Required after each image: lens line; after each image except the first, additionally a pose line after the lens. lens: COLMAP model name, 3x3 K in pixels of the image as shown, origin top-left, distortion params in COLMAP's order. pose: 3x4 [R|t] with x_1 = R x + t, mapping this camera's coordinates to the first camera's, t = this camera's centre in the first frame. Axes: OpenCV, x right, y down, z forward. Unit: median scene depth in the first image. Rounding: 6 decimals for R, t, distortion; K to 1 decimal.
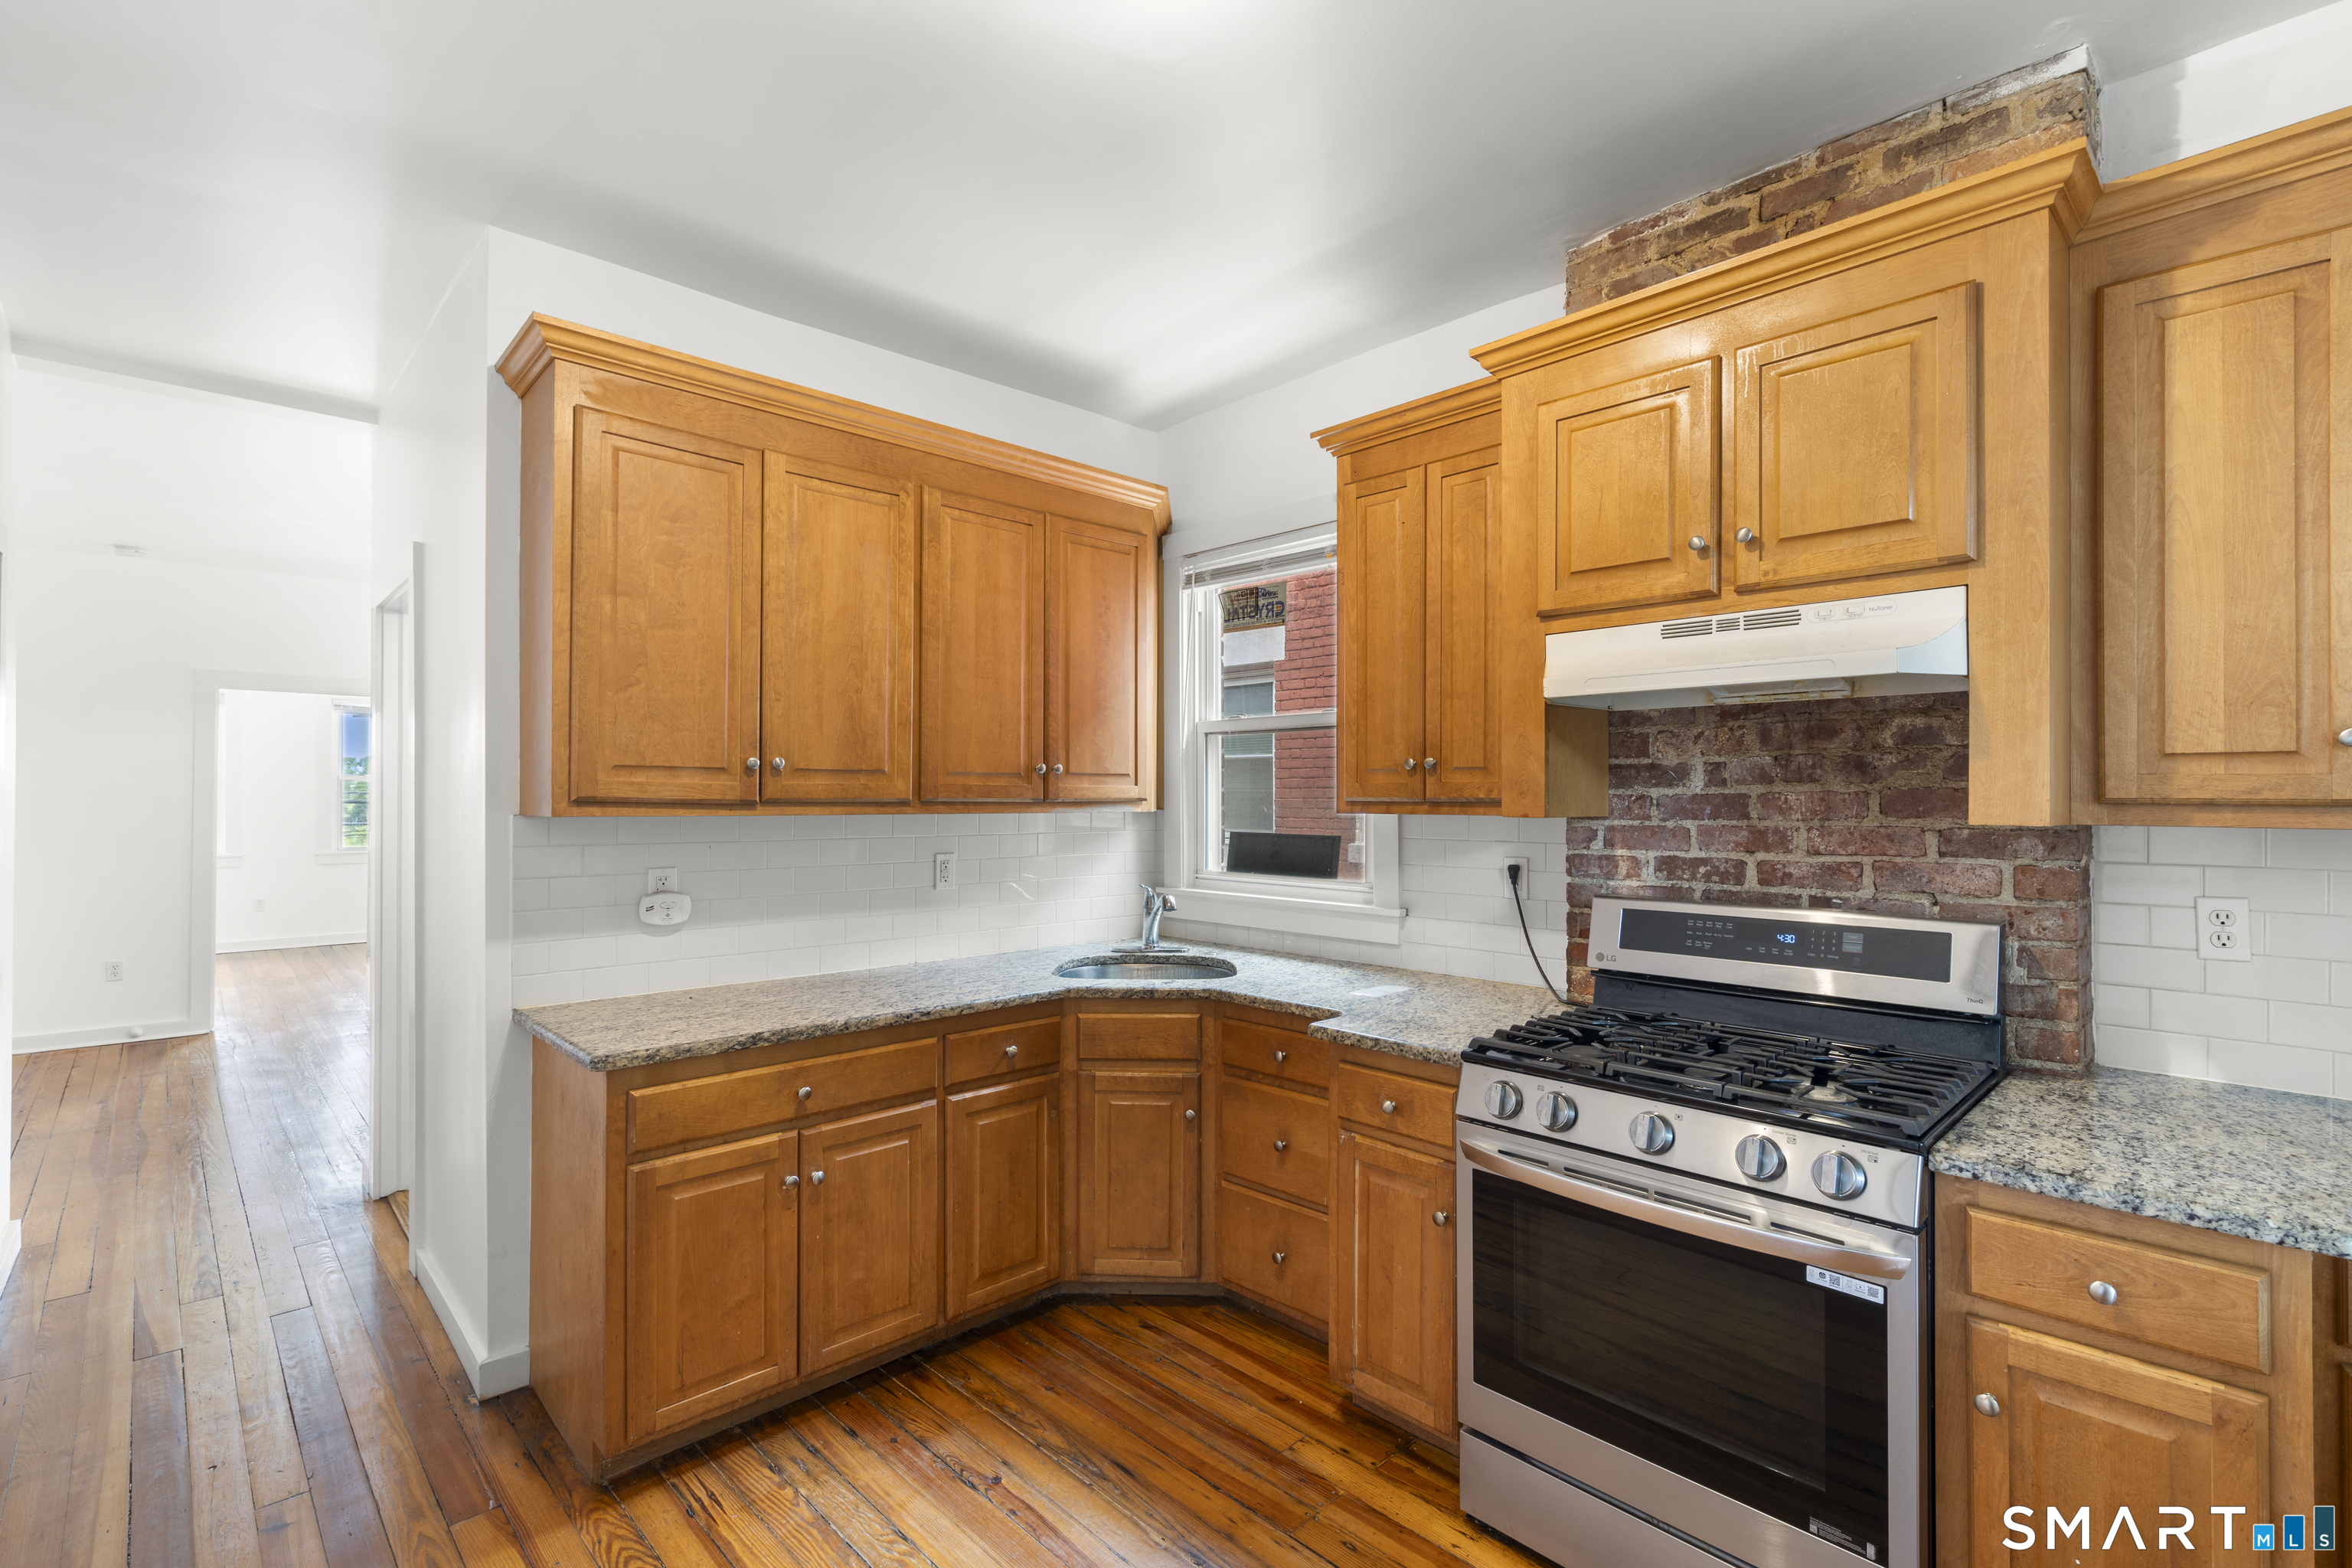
lens RADIAL K [[1054.6, 0, 1169.4], [0, 1054.6, 787.4], [0, 0, 1]] dist [-0.012602, 0.006520]
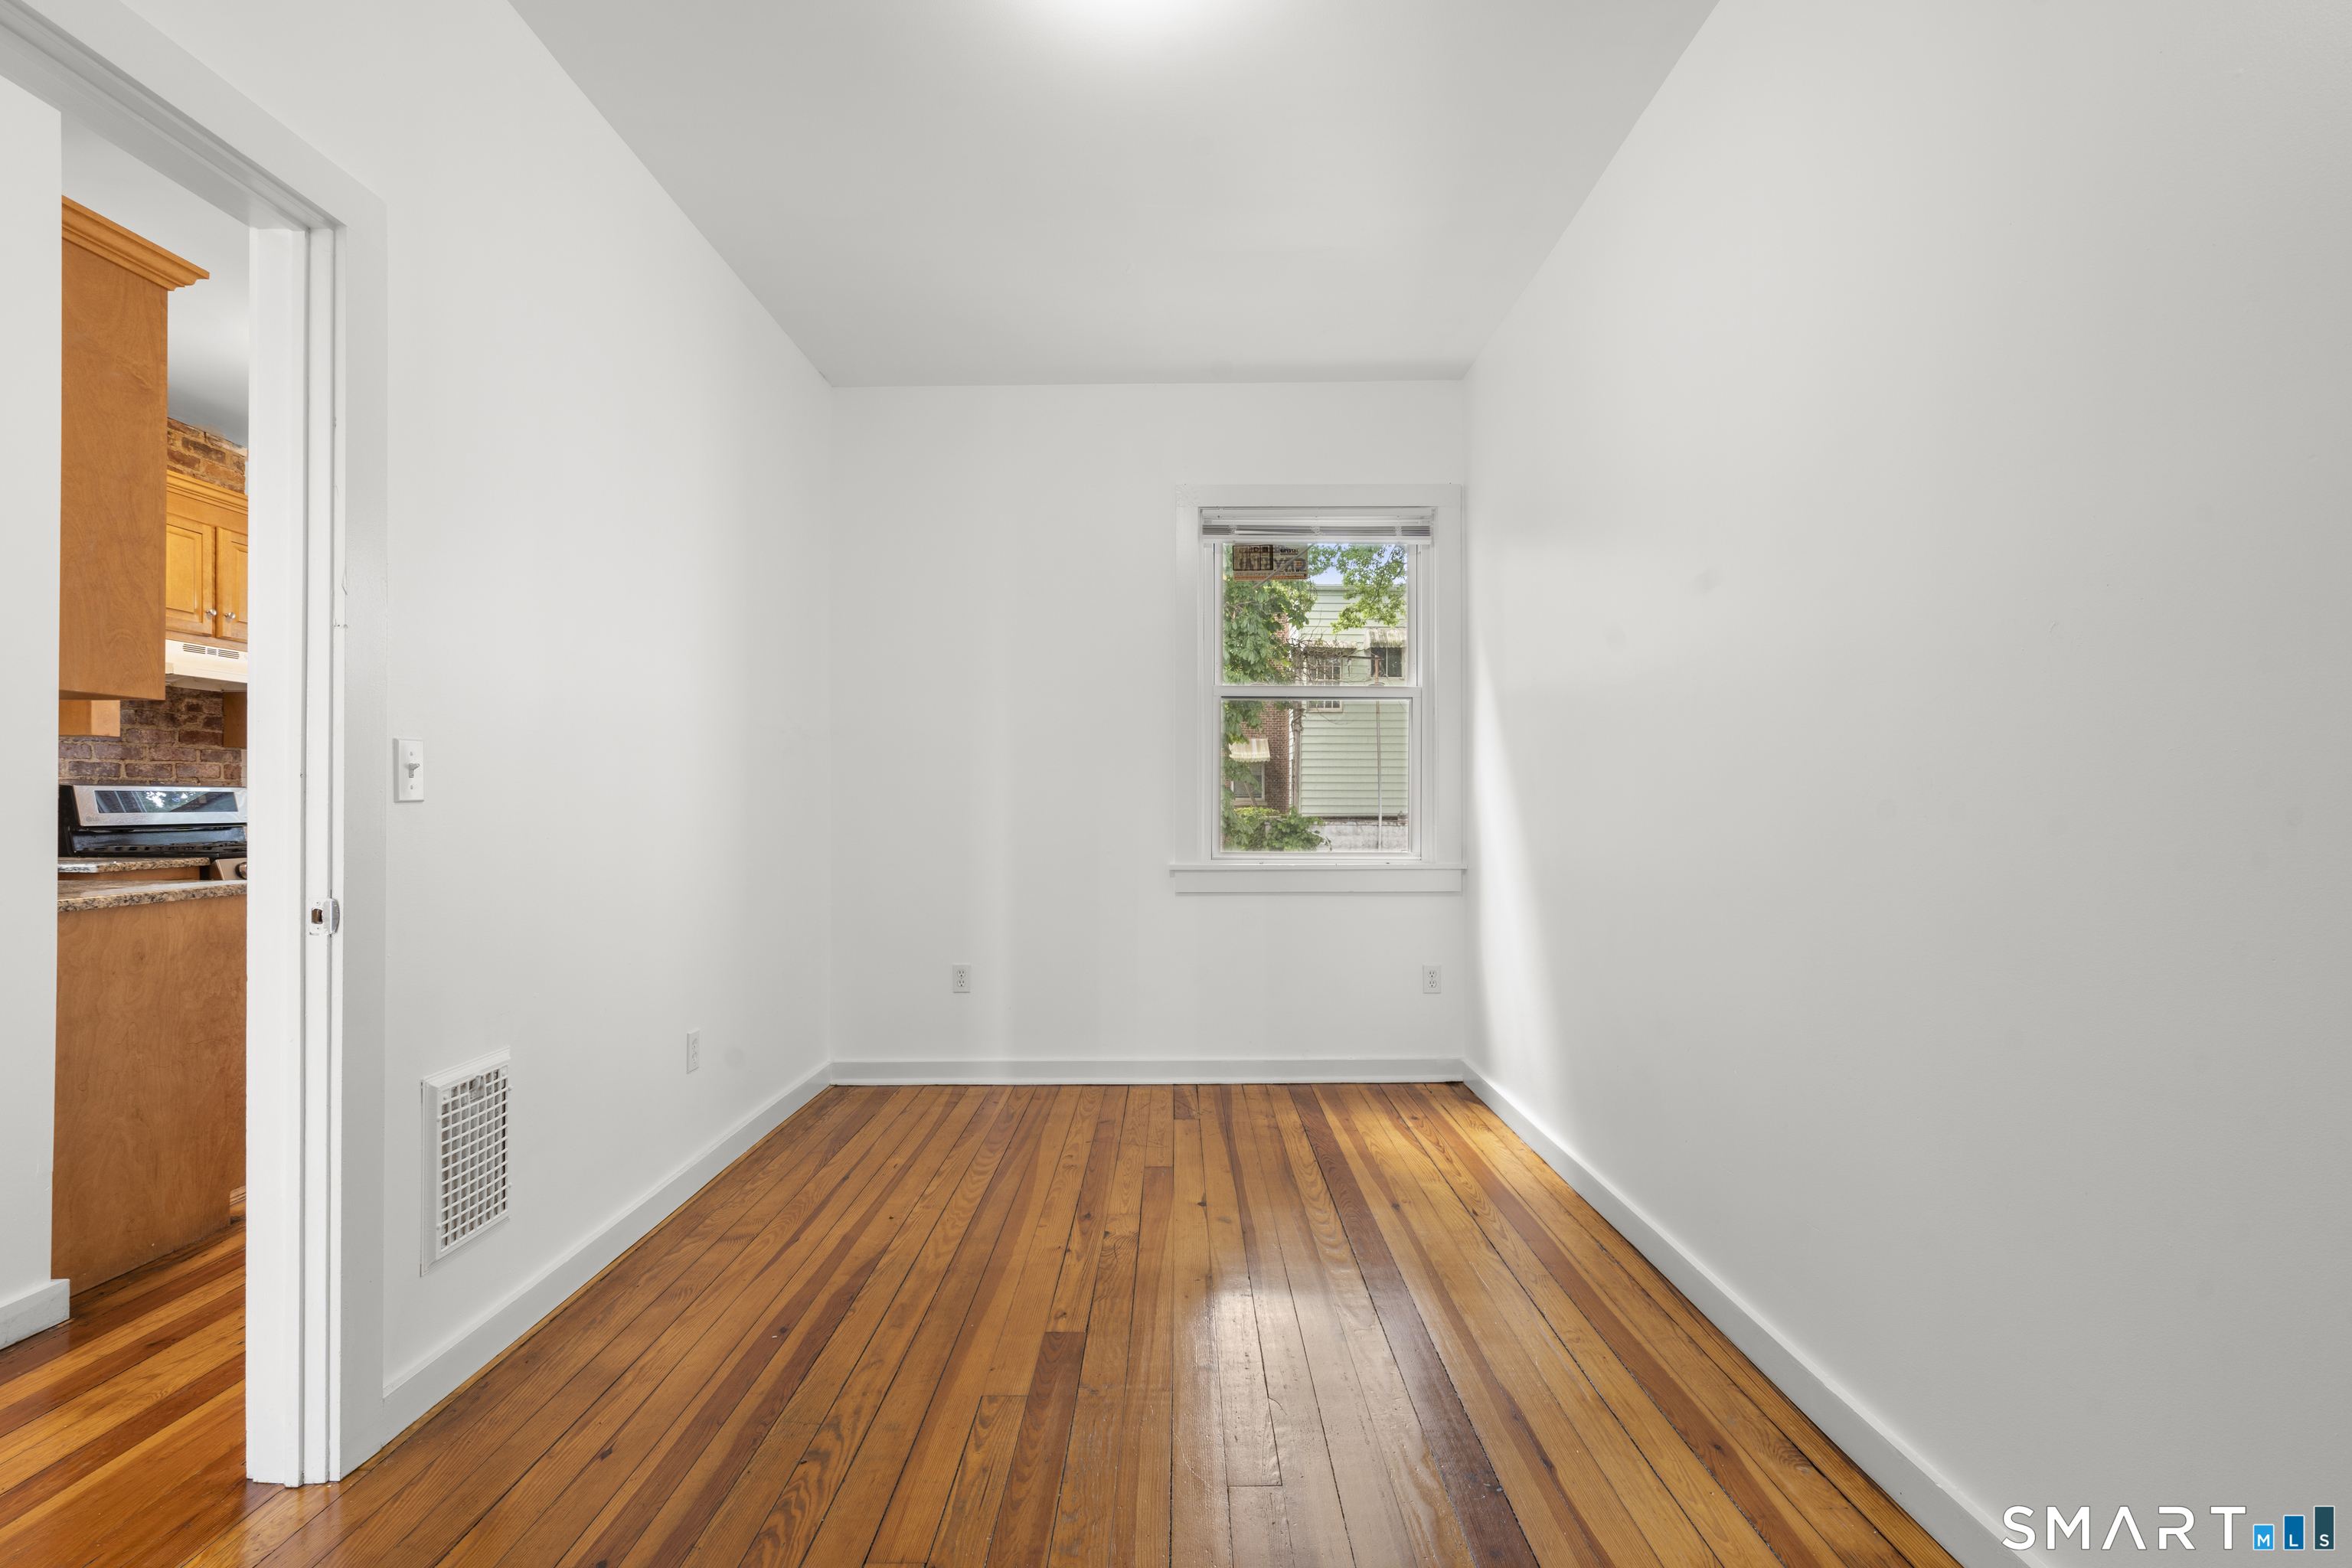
lens RADIAL K [[1054.6, 0, 1169.4], [0, 1054.6, 787.4], [0, 0, 1]] dist [-0.012602, 0.006520]
pose [[-0.718332, 0.009418, 0.695636, -2.308371], [-0.003253, 0.999852, -0.016896, 0.150427], [-0.695693, -0.014400, -0.718195, 1.135589]]
